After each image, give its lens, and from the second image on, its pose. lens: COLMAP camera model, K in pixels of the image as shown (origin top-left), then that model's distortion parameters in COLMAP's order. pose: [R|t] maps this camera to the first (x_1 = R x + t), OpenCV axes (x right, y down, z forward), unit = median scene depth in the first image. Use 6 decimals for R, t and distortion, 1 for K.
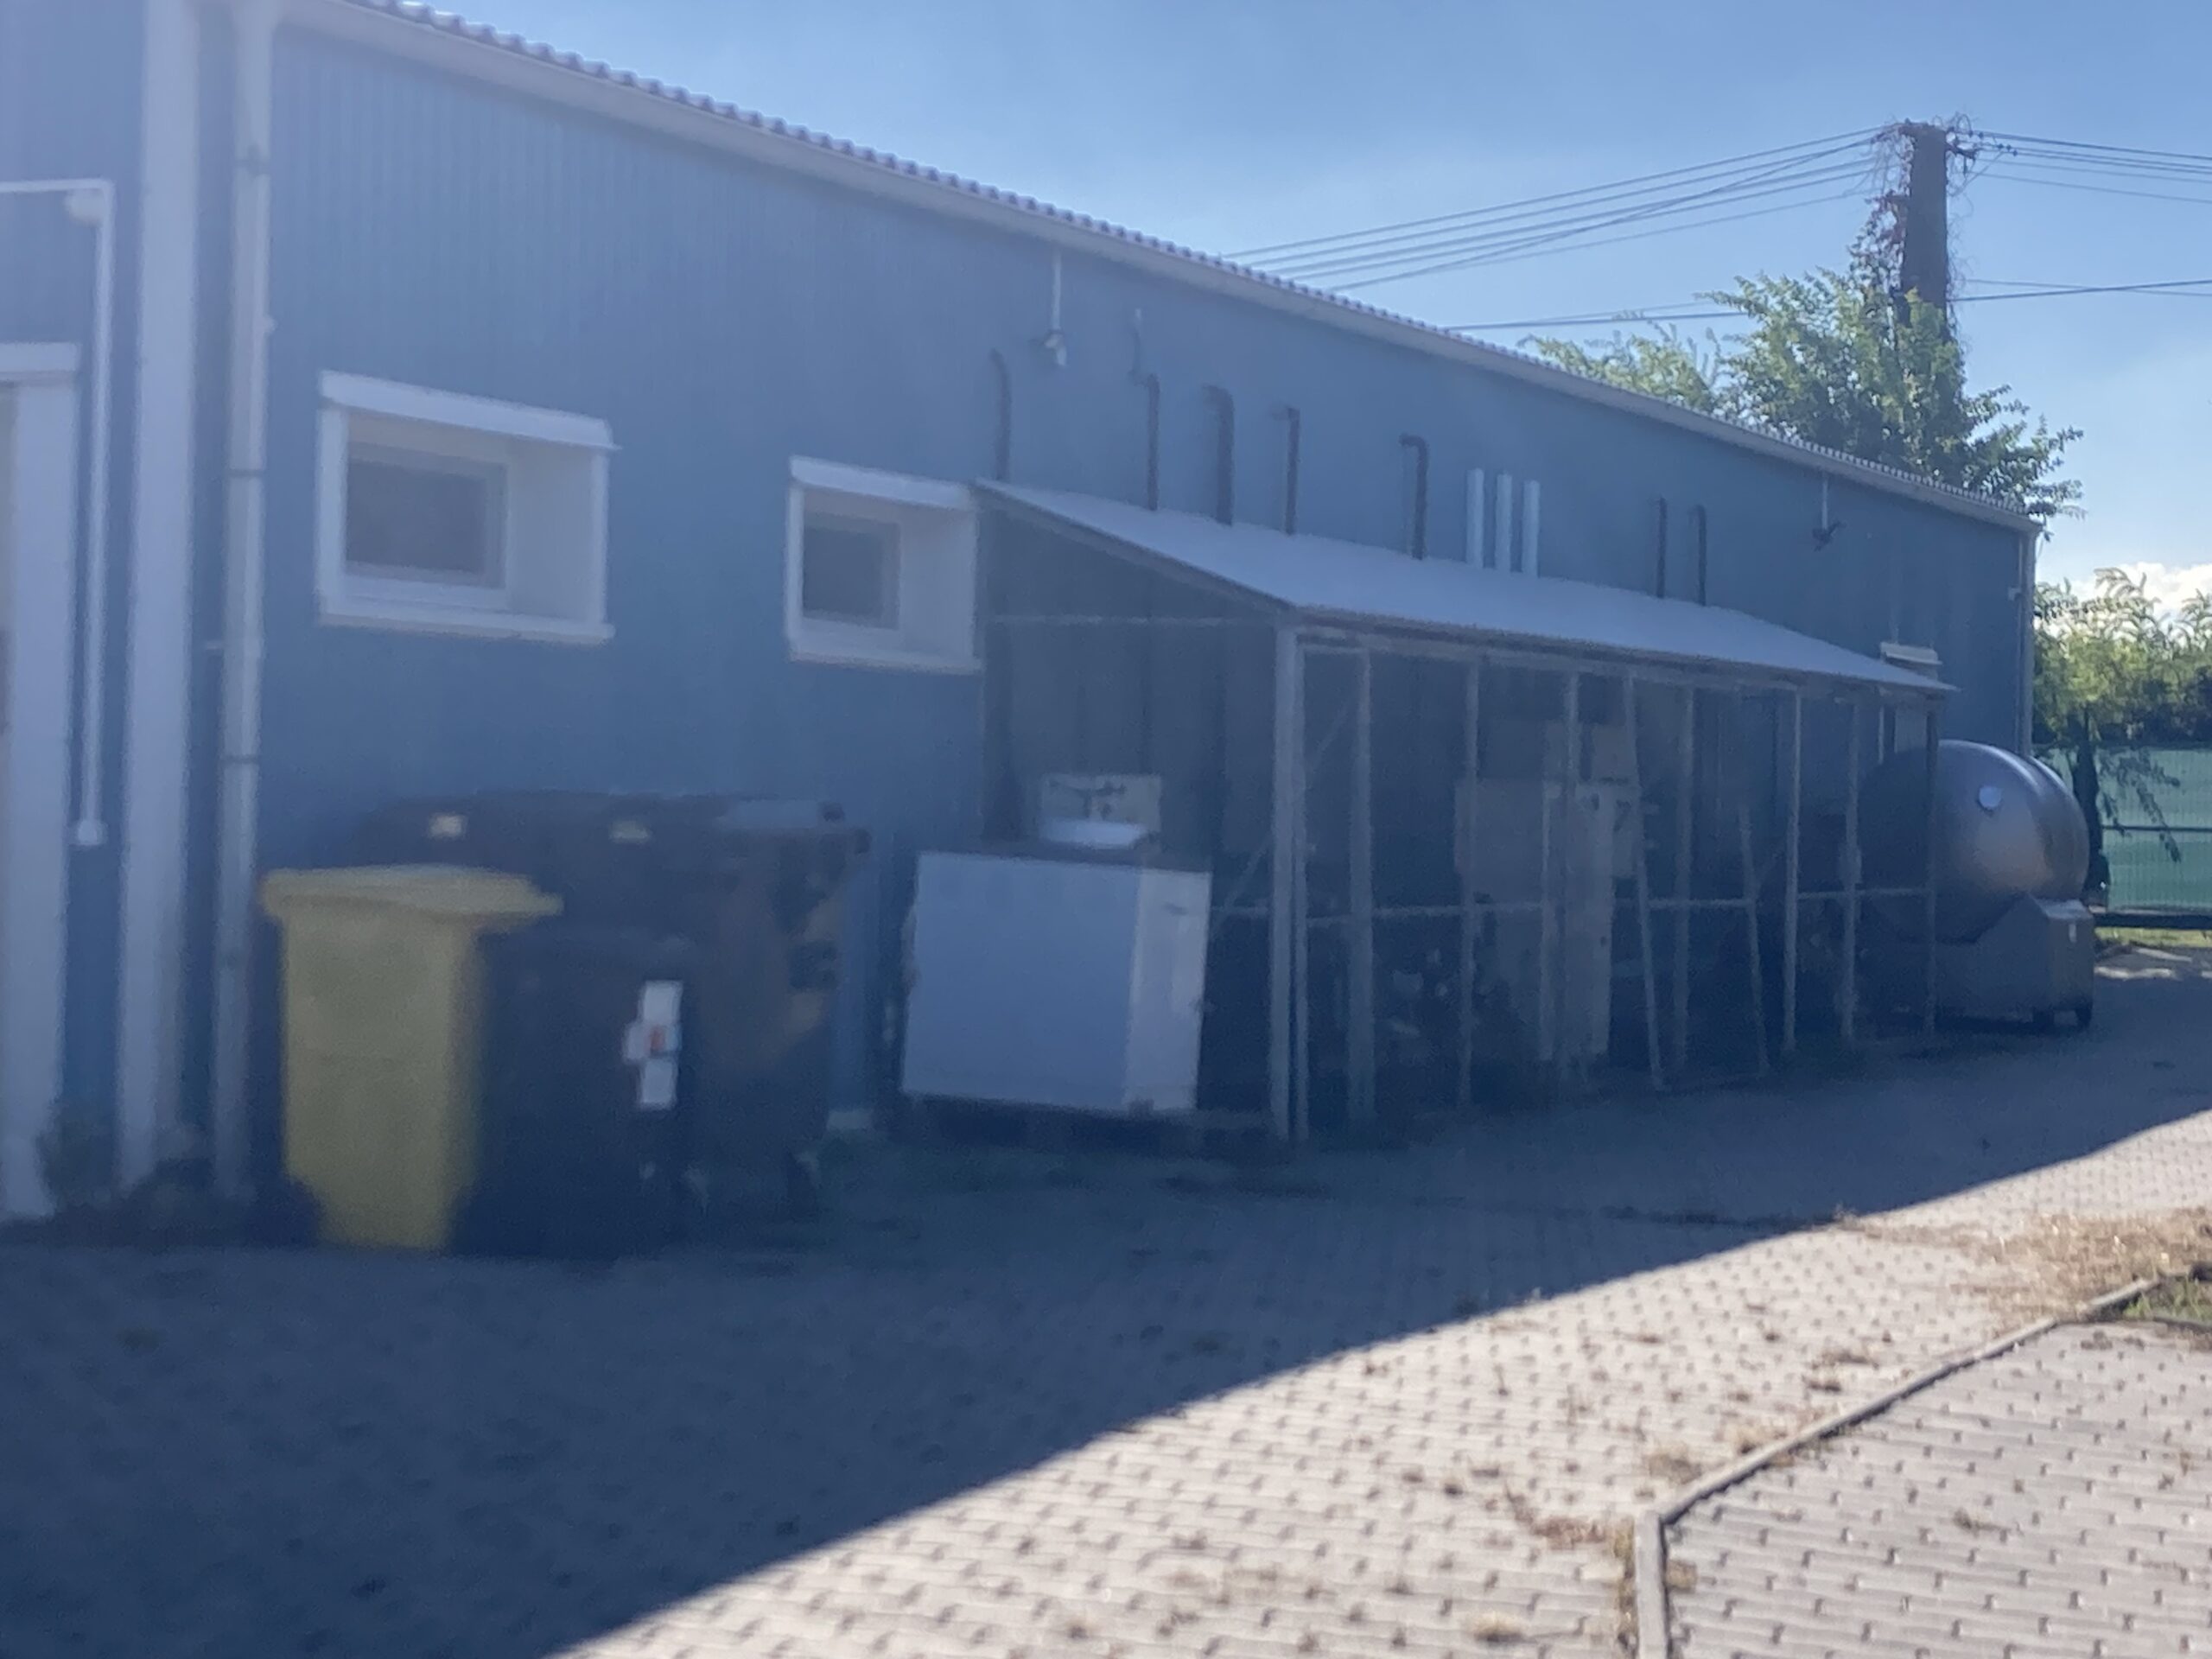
lens RADIAL K [[4575.9, 0, 1106.0], [0, 4575.9, 829.5], [0, 0, 1]] dist [0.260953, -0.090080]
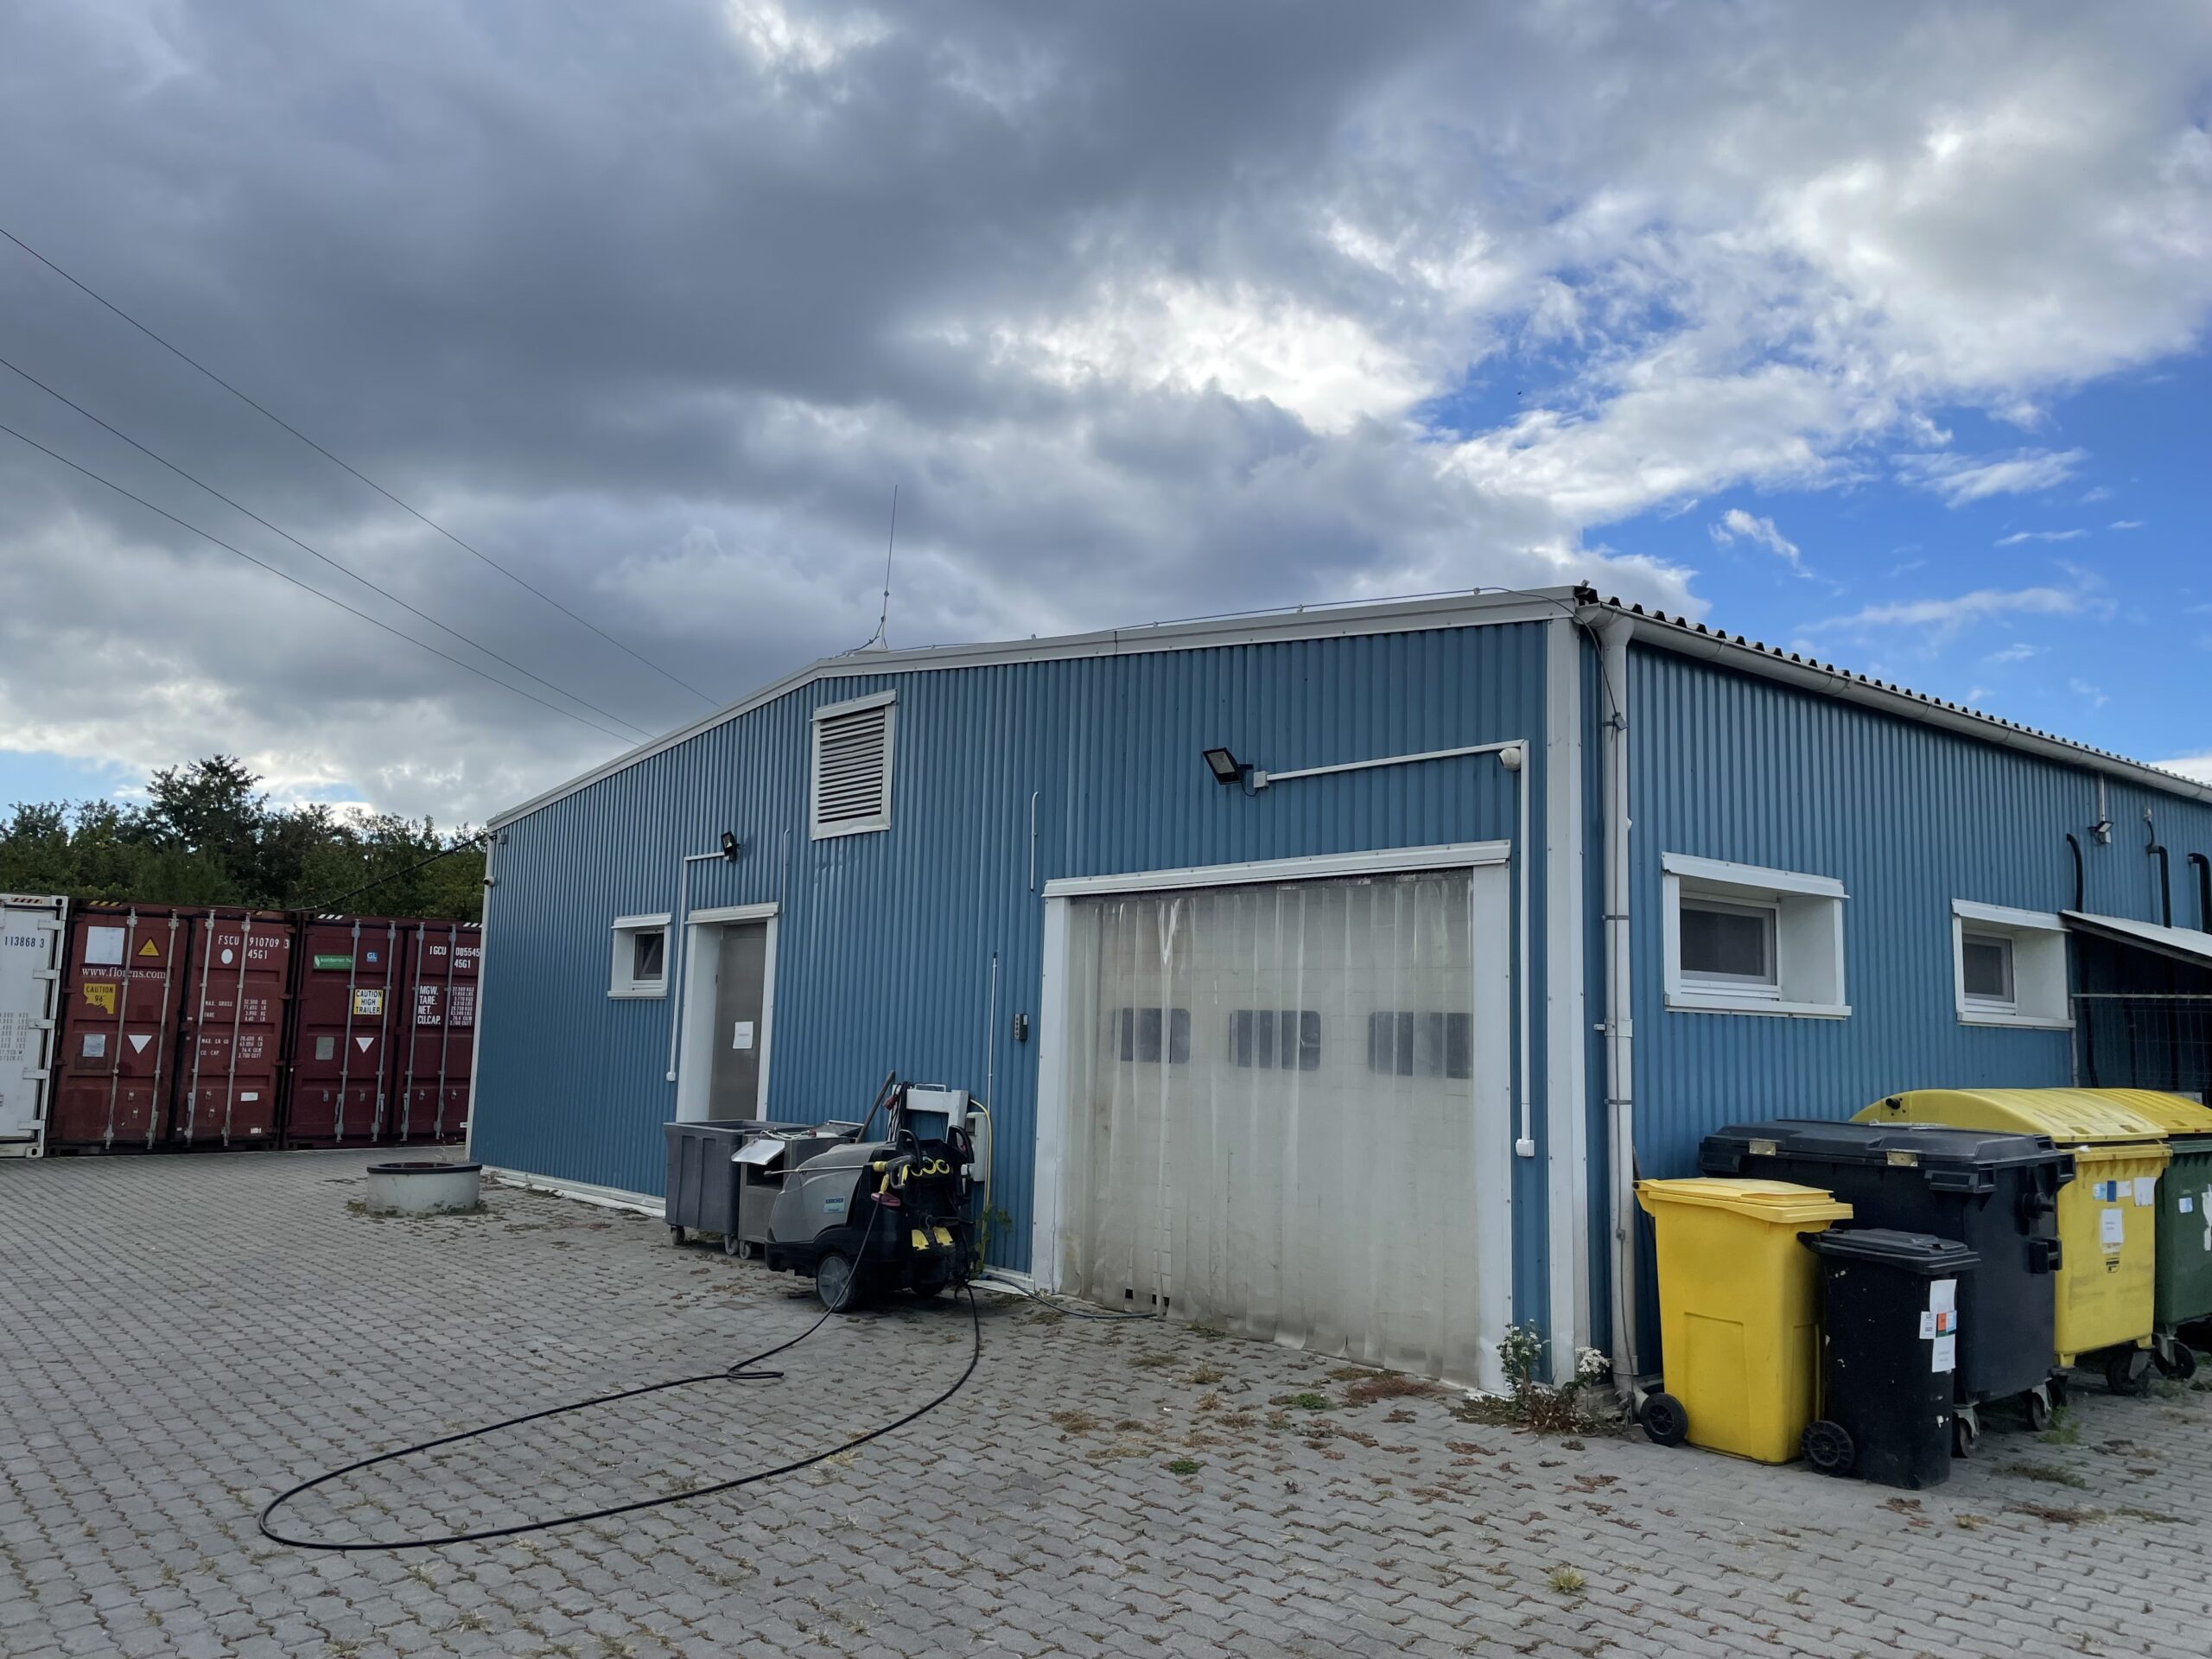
lens RADIAL K [[1667.4, 0, 1121.4], [0, 1667.4, 797.0], [0, 0, 1]] dist [0.105055, -0.150925]
pose [[0.893534, -0.058789, -0.445130, -0.080007], [-0.009919, 0.988564, -0.150474, -0.029366], [0.448886, 0.138869, 0.882733, 0.414148]]
